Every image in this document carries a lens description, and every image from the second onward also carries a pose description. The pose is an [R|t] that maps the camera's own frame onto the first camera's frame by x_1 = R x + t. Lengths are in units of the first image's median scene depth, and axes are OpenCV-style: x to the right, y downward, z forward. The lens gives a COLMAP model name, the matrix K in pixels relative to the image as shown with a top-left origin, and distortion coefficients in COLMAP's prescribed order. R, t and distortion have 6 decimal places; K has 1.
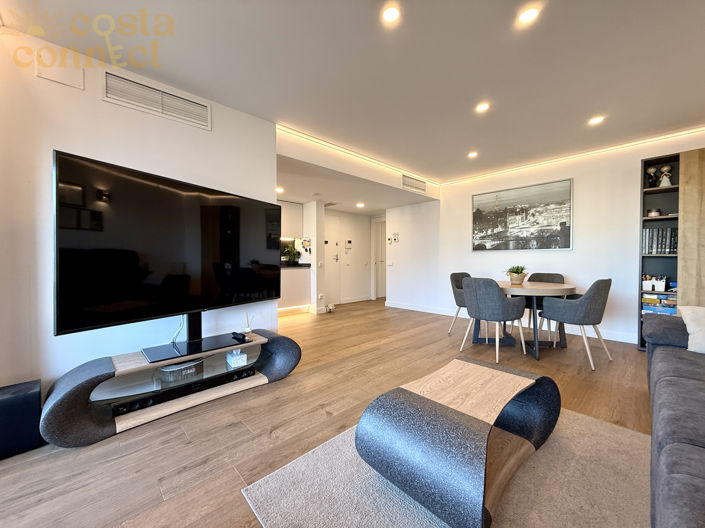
lens RADIAL K [[280.7, 0, 353.2], [0, 280.7, 264.7], [0, 0, 1]] dist [-0.002998, -0.000413]
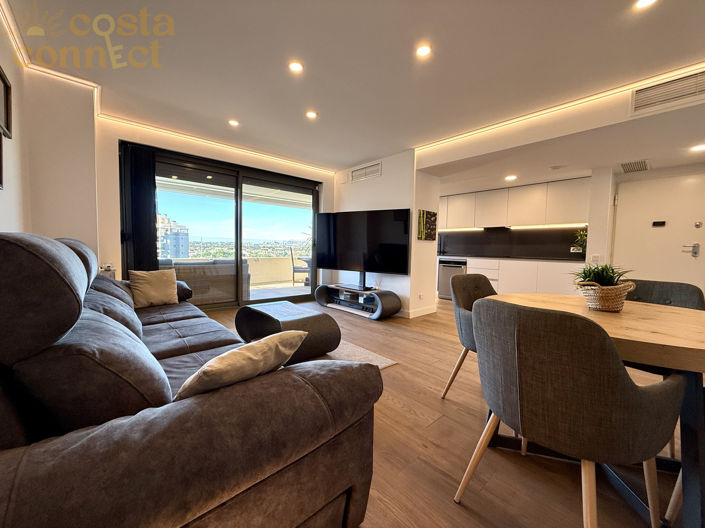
lens RADIAL K [[280.7, 0, 349.6], [0, 280.7, 261.3], [0, 0, 1]] dist [-0.002998, -0.000413]
pose [[-0.025019, 0.042690, -0.998775, 1.233797], [-0.039363, 0.998271, 0.043655, 0.001202], [0.998912, 0.040407, -0.023295, 0.802550]]
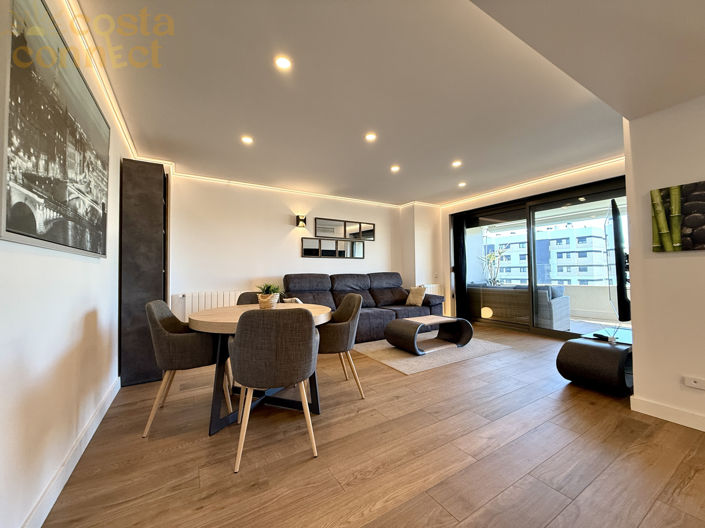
lens RADIAL K [[280.7, 0, 350.7], [0, 280.7, 262.2], [0, 0, 1]] dist [-0.002998, -0.000413]
pose [[-0.980646, 0.014083, 0.195282, 0.310341], [0.010816, 0.999783, -0.017787, -0.035480], [-0.195490, -0.015330, -0.980586, 2.038070]]
